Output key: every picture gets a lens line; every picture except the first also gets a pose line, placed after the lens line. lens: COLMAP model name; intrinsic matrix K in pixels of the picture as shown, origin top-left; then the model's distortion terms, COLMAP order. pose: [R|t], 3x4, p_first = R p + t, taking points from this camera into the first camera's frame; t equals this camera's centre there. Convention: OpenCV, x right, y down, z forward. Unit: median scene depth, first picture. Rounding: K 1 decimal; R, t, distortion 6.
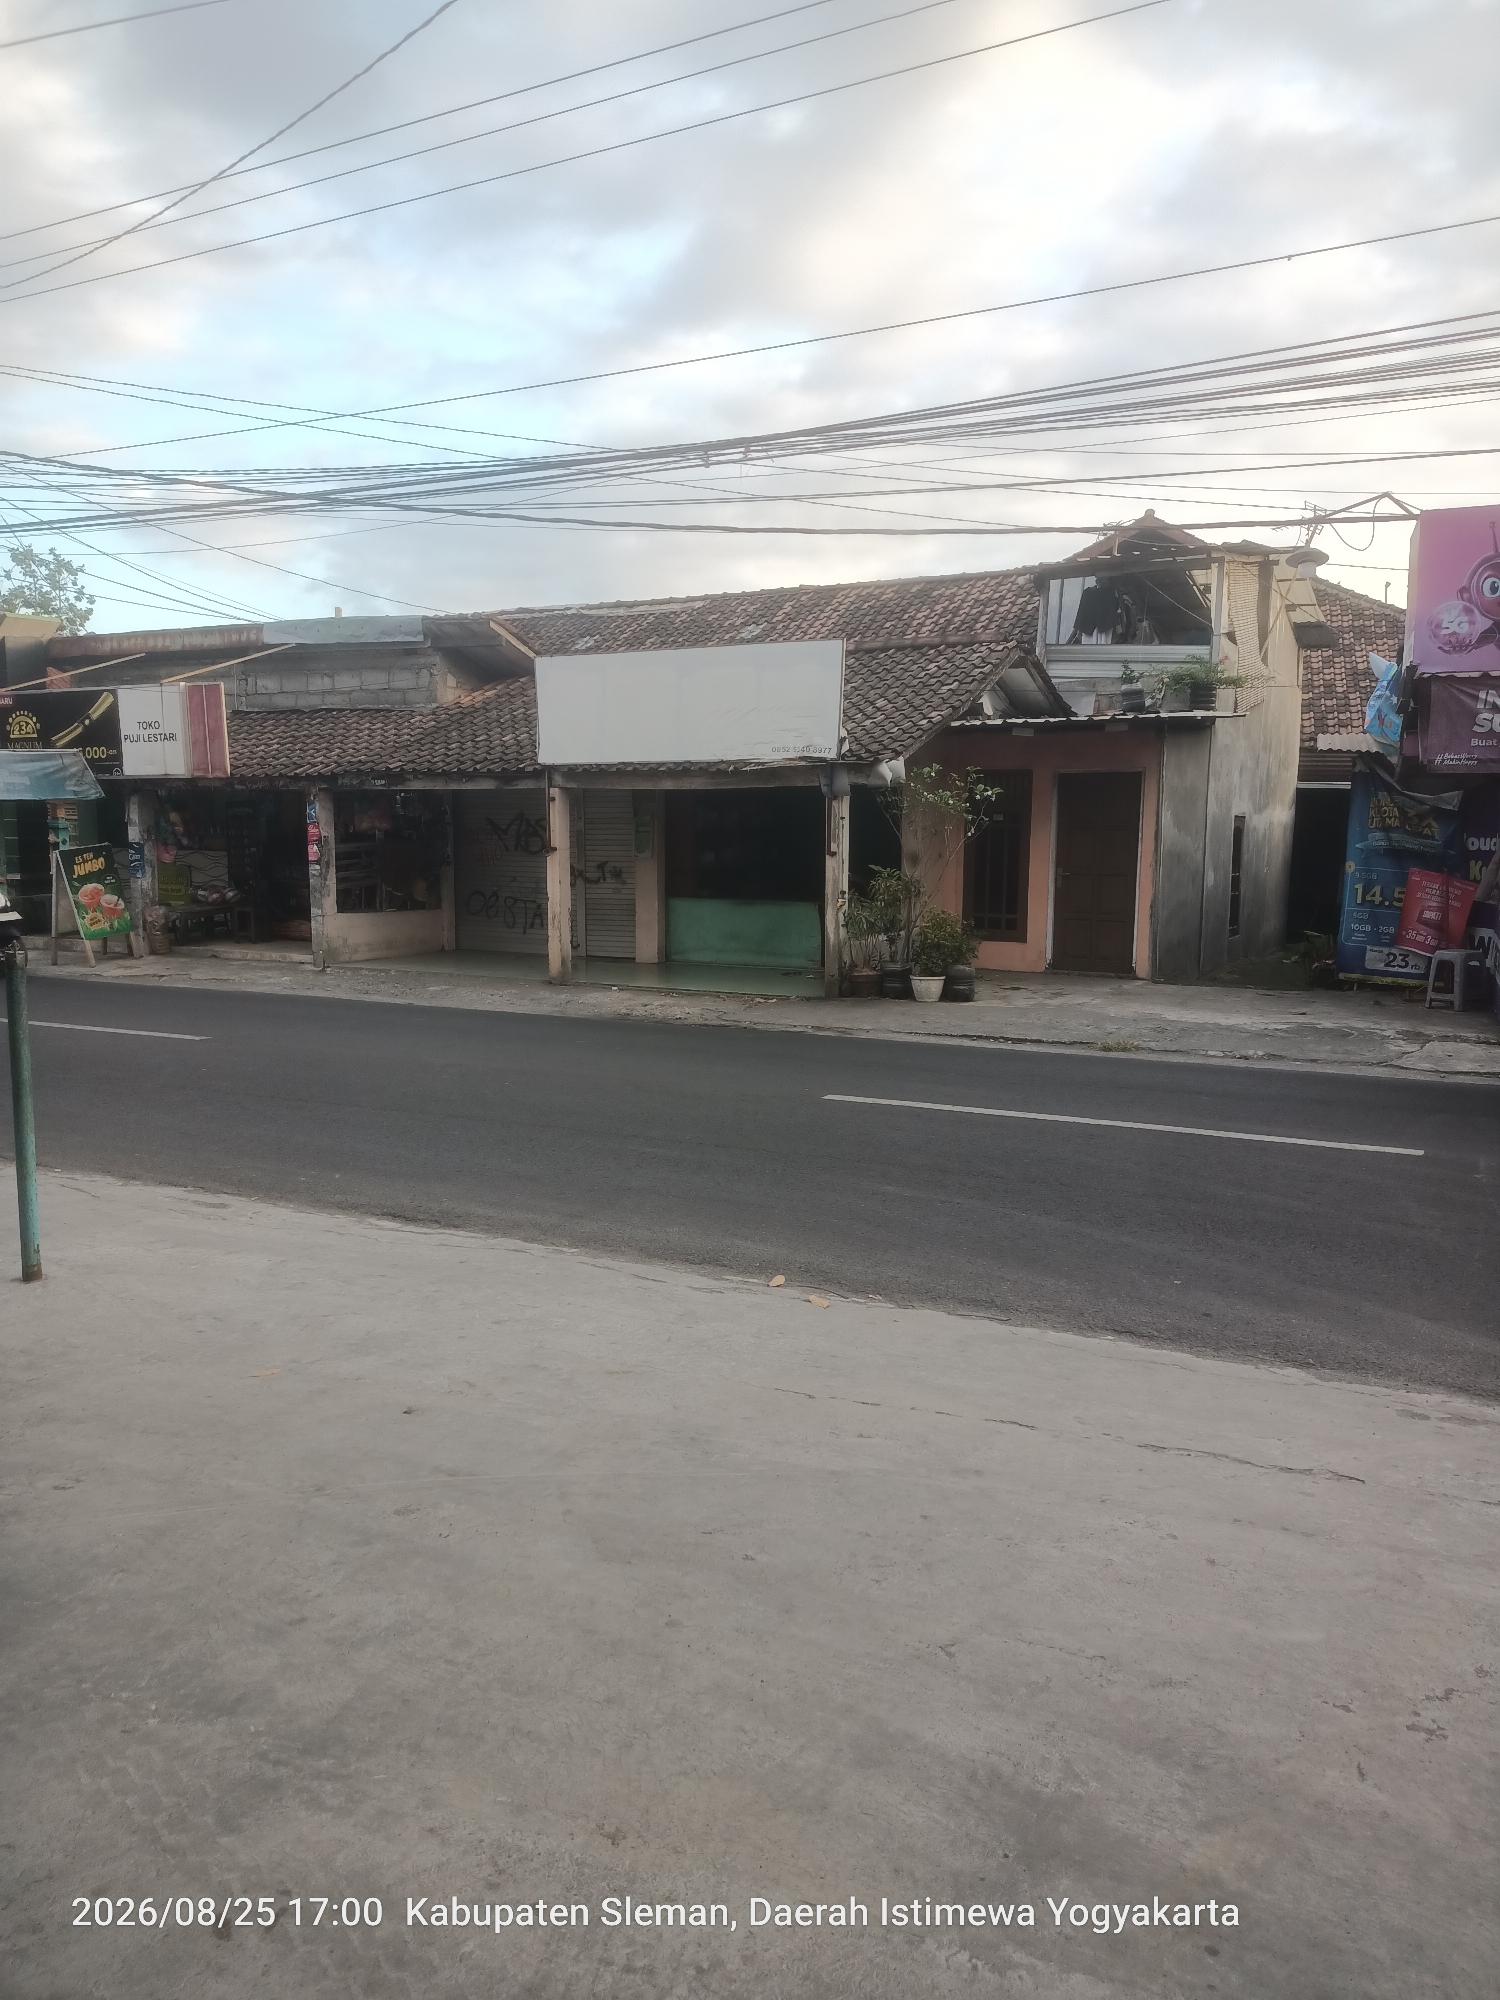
lens RADIAL K [[1481.4, 0, 767.8], [0, 1481.4, 1002.5], [0, 0, 1]] dist [0.110472, -0.198518]
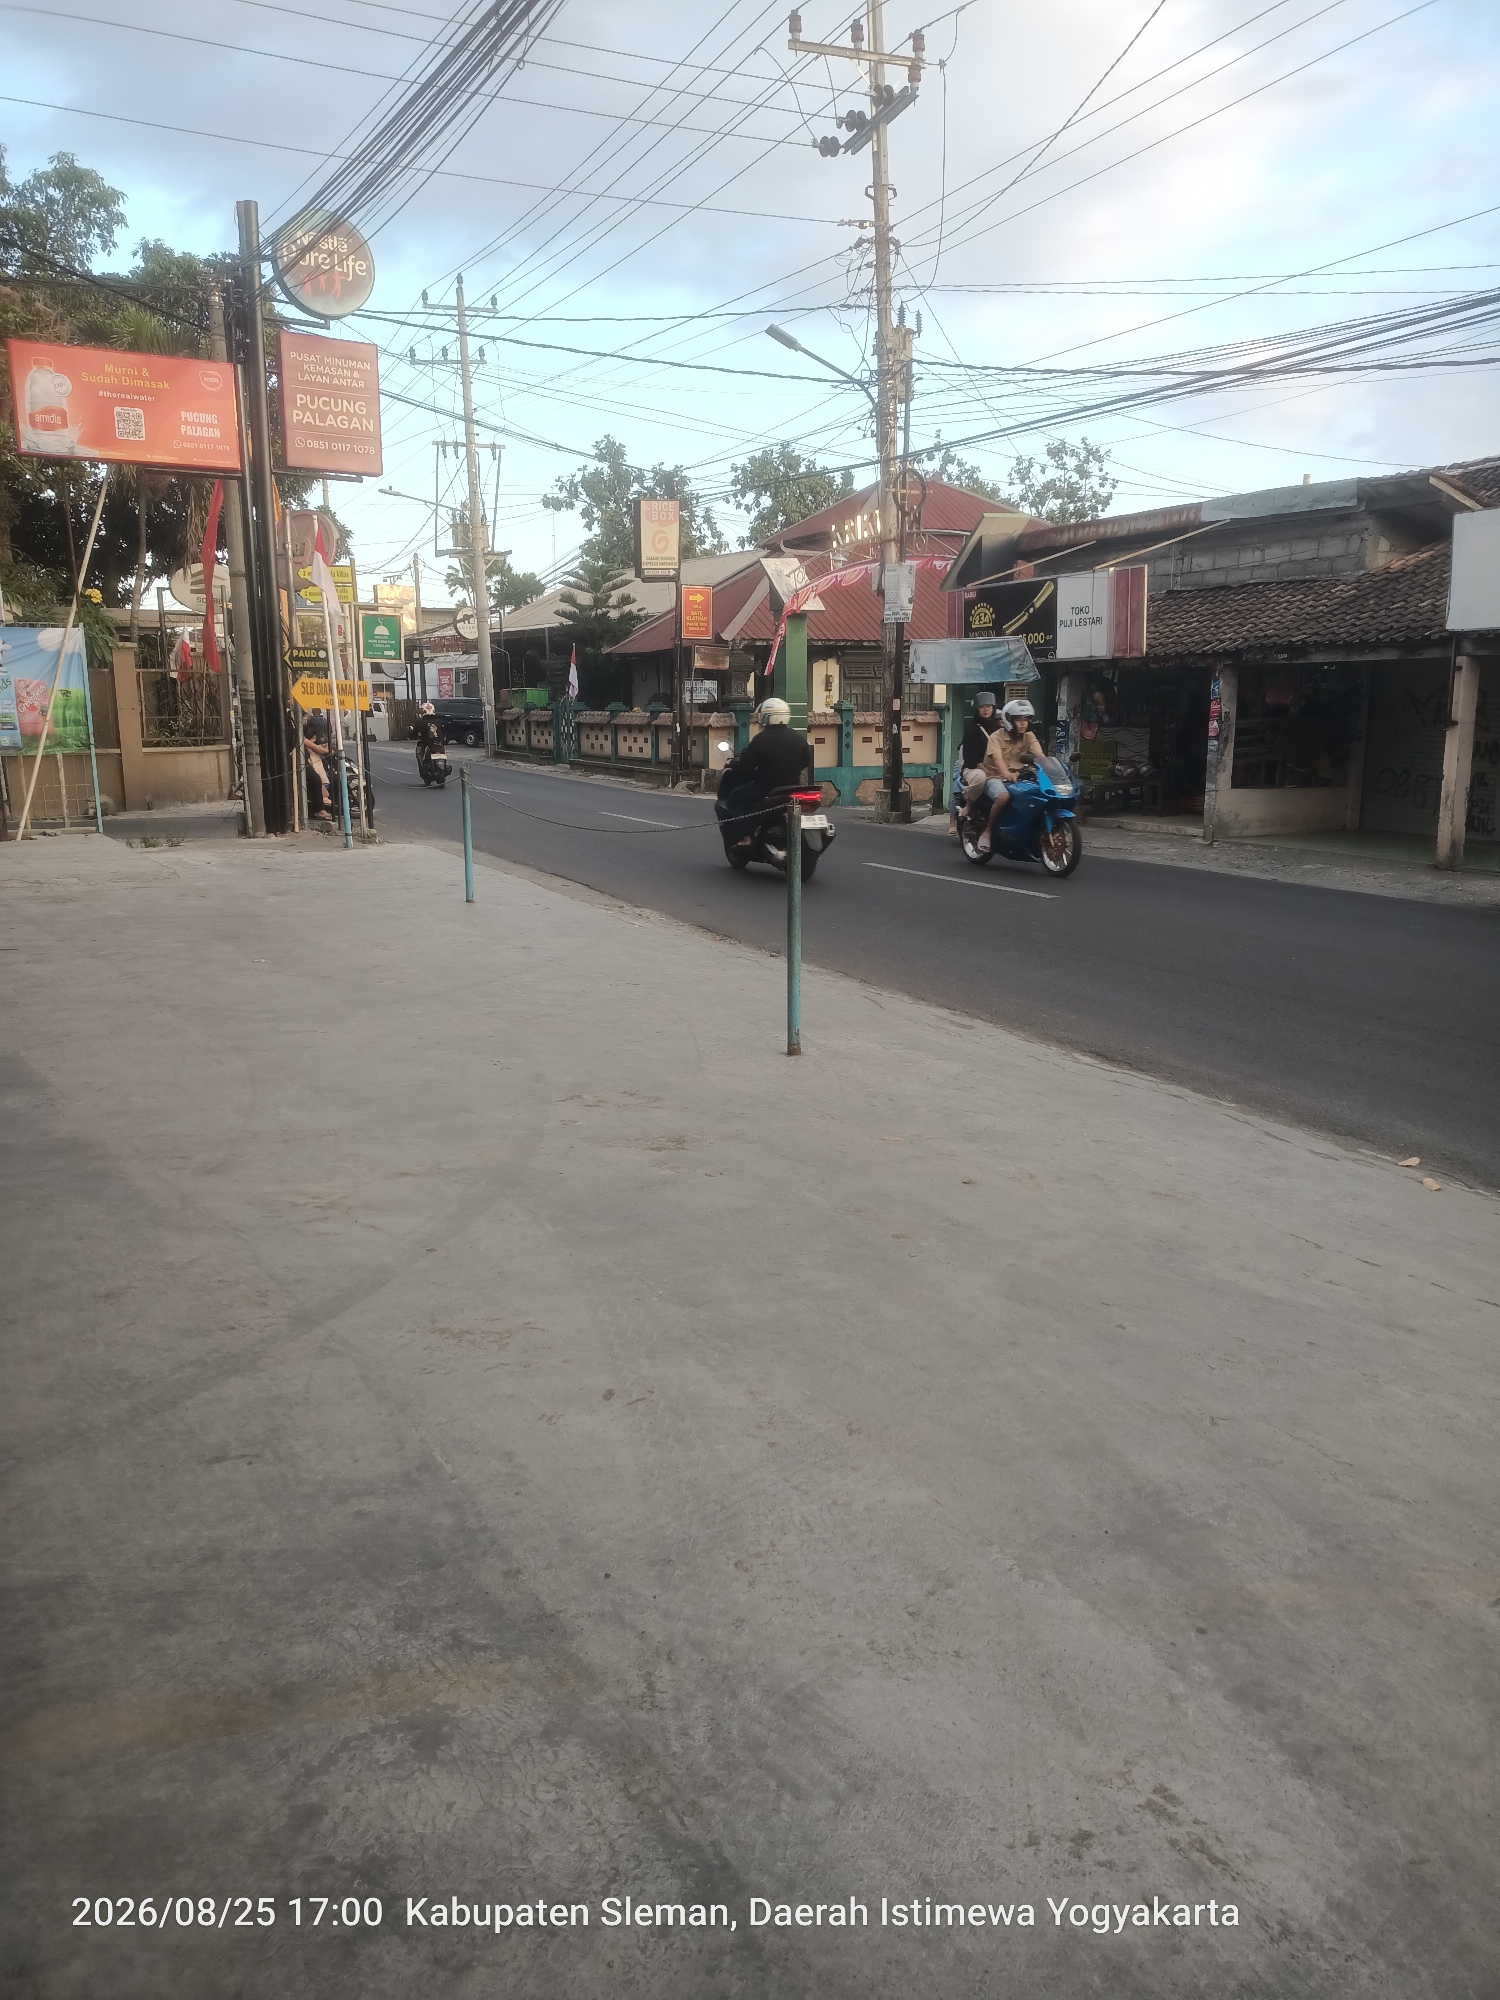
lens RADIAL K [[1492.3, 0, 754.7], [0, 1492.3, 987.9], [0, 0, 1]] dist [0.111782, -0.182911]
pose [[0.797149, 0.105507, -0.594492, 0.076057], [-0.063671, 0.993813, 0.090999, 0.002333], [0.600415, -0.034688, 0.798936, -0.020835]]
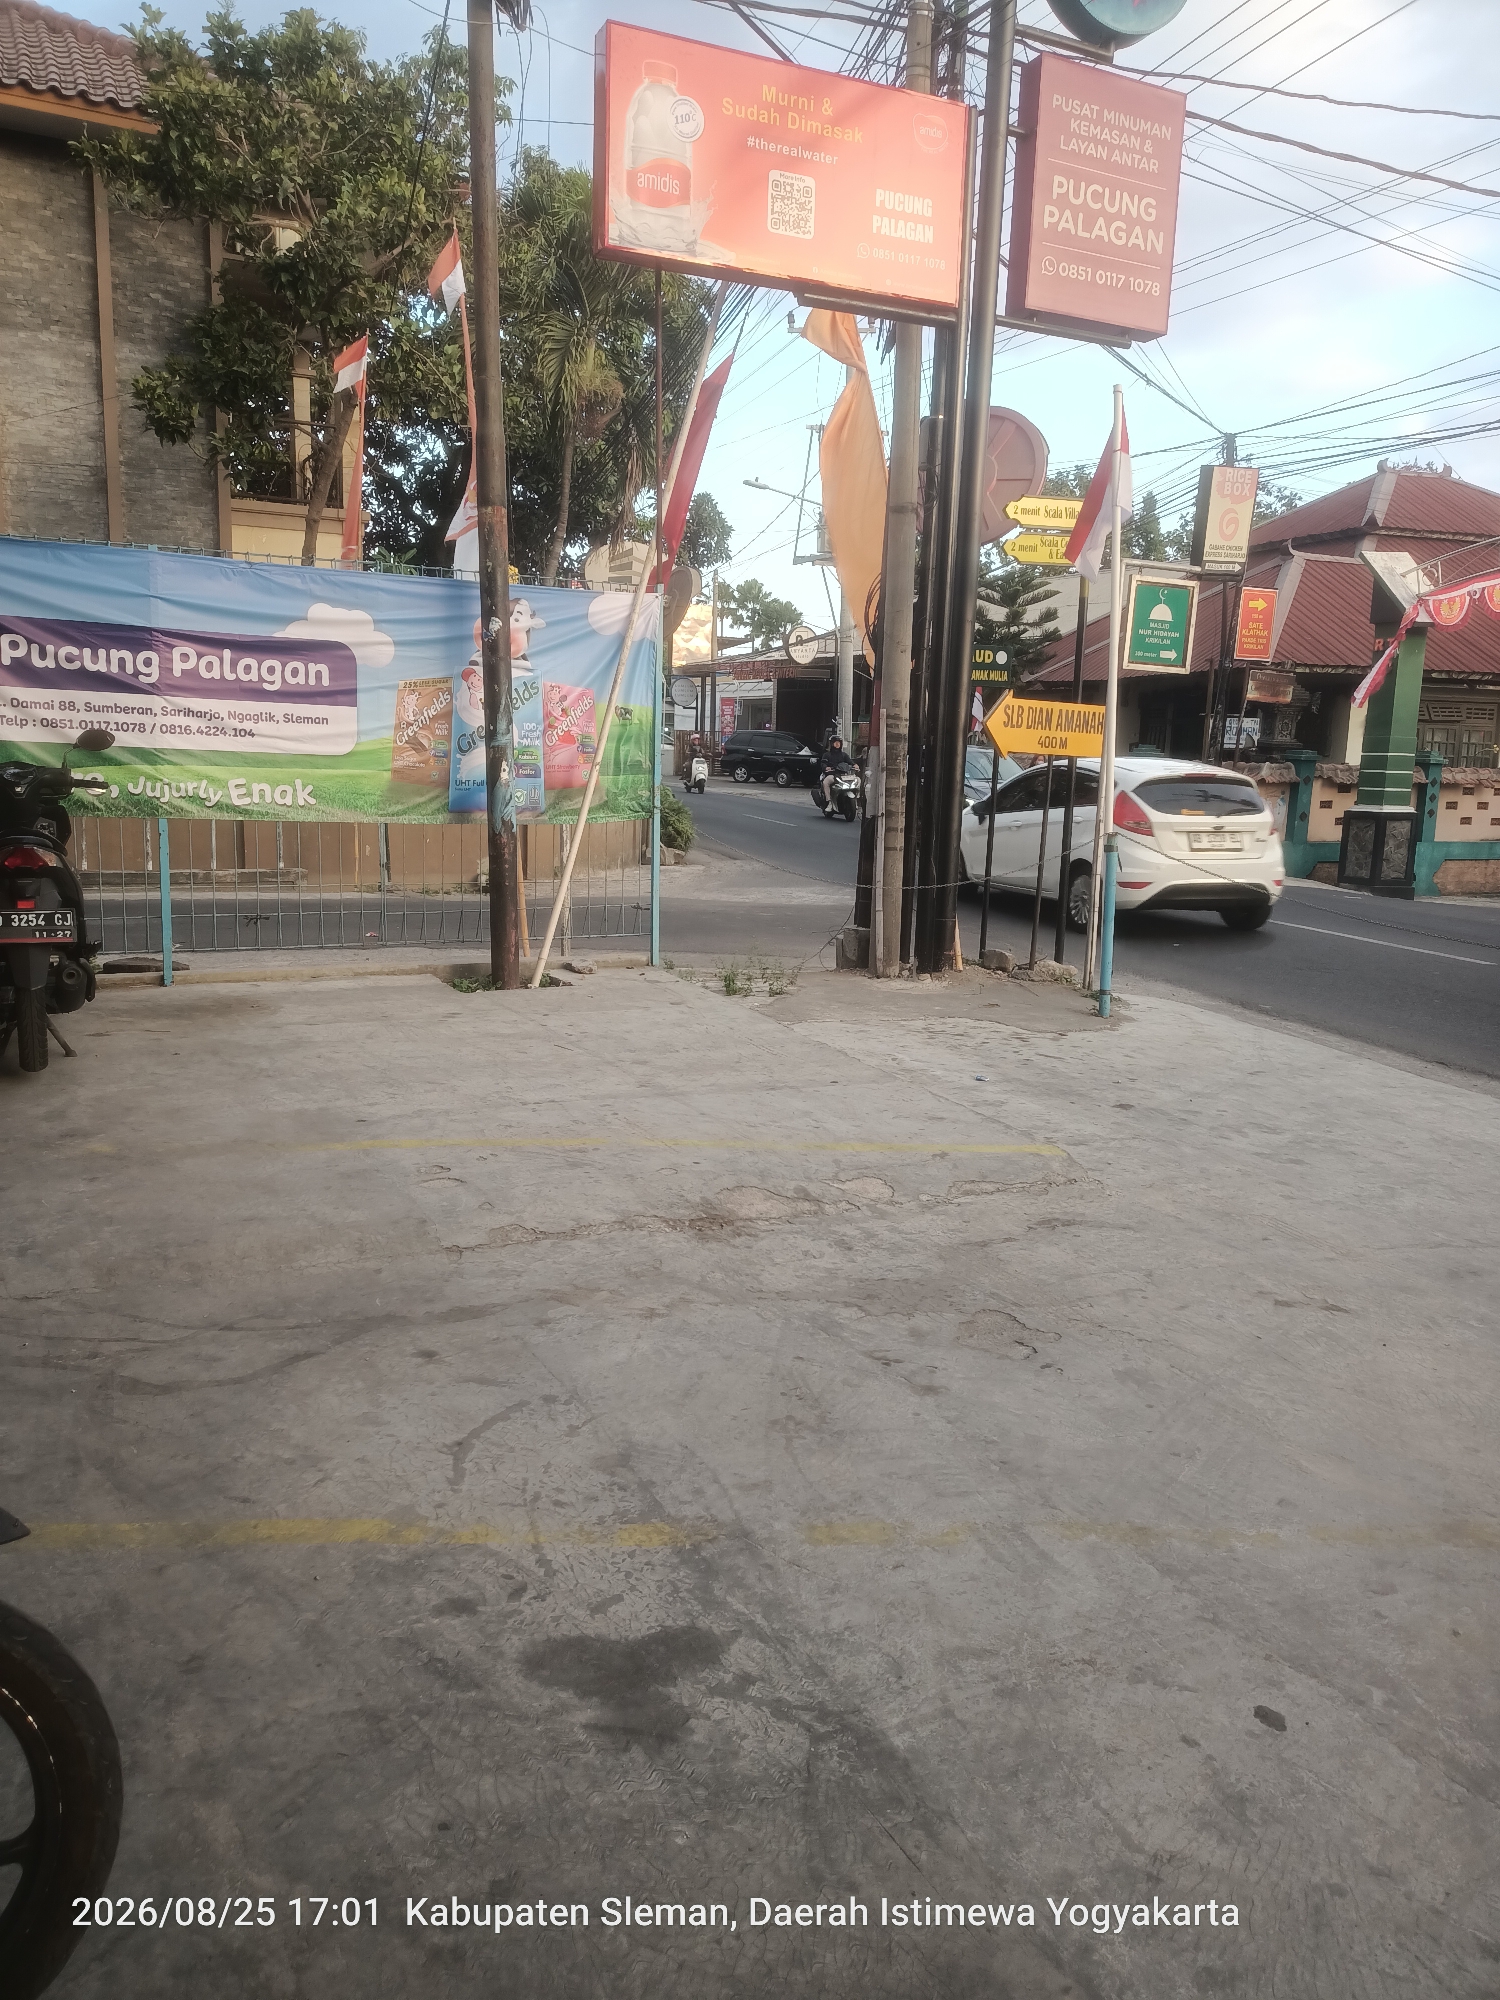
lens RADIAL K [[1489.8, 0, 750.0], [0, 1489.8, 1000.0], [0, 0, 1]] dist [0.113732, -0.168337]
pose [[0.713054, 0.139392, -0.687112, -0.437779], [-0.110323, 0.990135, 0.086377, -0.018104], [0.692374, 0.014213, 0.721398, 0.139092]]
